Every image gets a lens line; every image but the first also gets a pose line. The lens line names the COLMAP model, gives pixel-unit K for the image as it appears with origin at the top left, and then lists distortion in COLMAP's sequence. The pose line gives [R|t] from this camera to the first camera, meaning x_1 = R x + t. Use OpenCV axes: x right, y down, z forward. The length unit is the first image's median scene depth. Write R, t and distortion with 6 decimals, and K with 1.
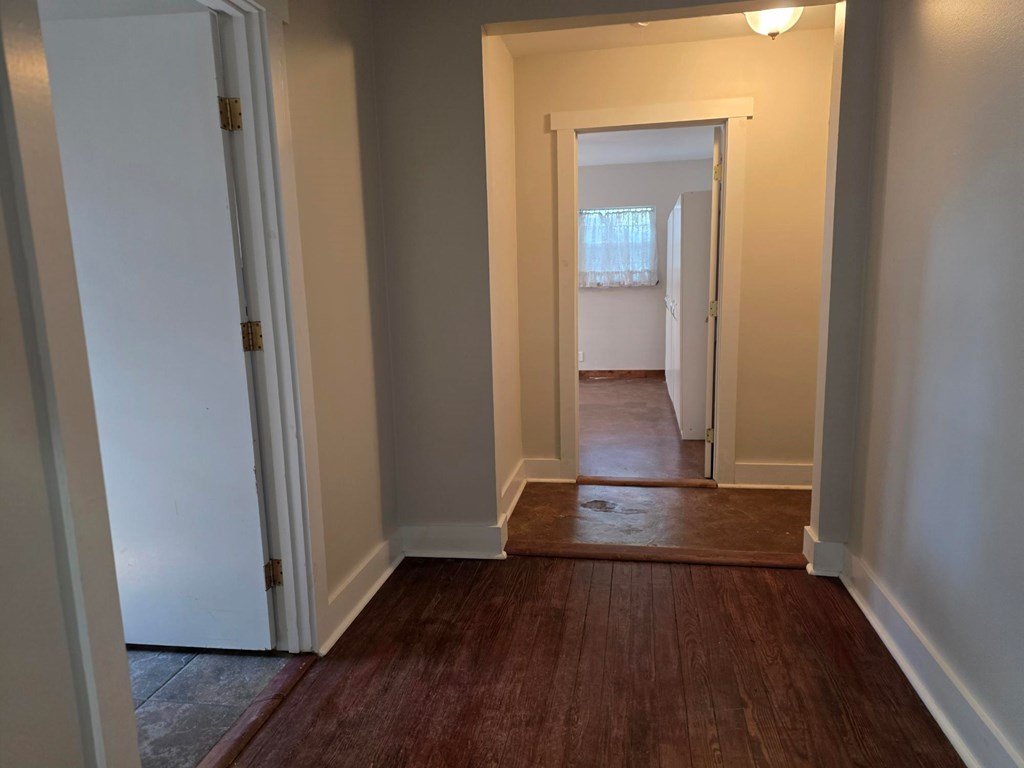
lens RADIAL K [[679.5, 0, 513.1], [0, 679.5, 387.2], [0, 0, 1]] dist [0.016933, -0.004939]
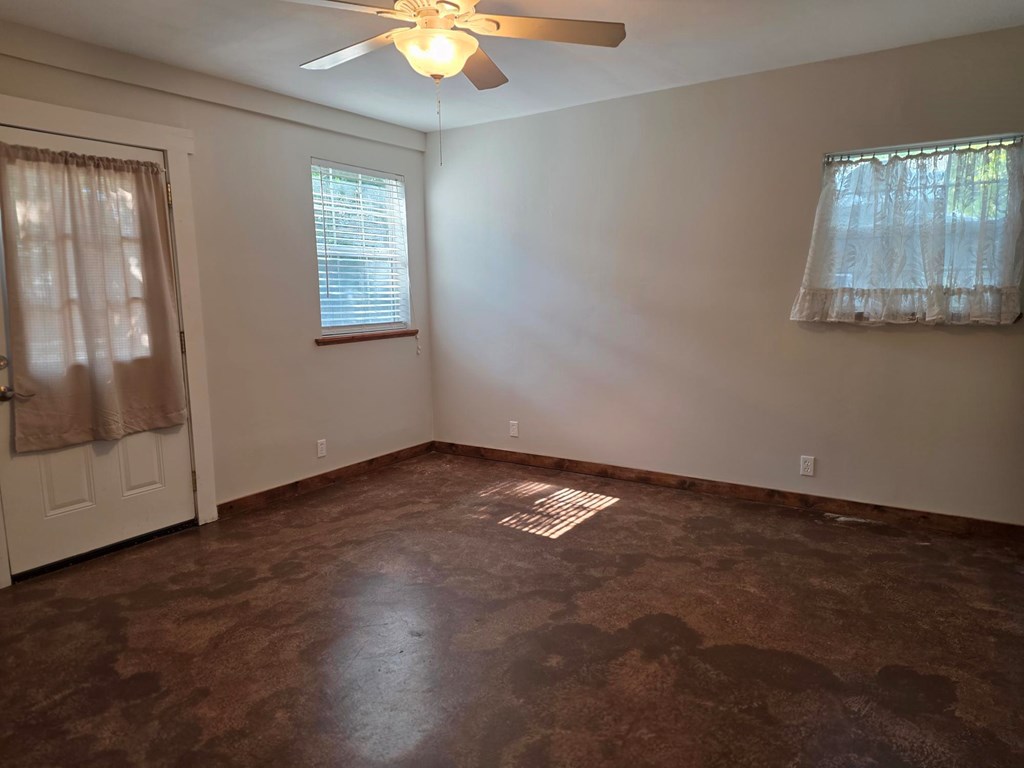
lens RADIAL K [[679.5, 0, 509.3], [0, 679.5, 378.4], [0, 0, 1]] dist [0.016933, -0.004939]
pose [[0.914482, 0.070590, -0.398421, 0.096882], [-0.085025, 0.996204, -0.018653, -0.082189], [0.395592, 0.050933, 0.917013, 0.494763]]
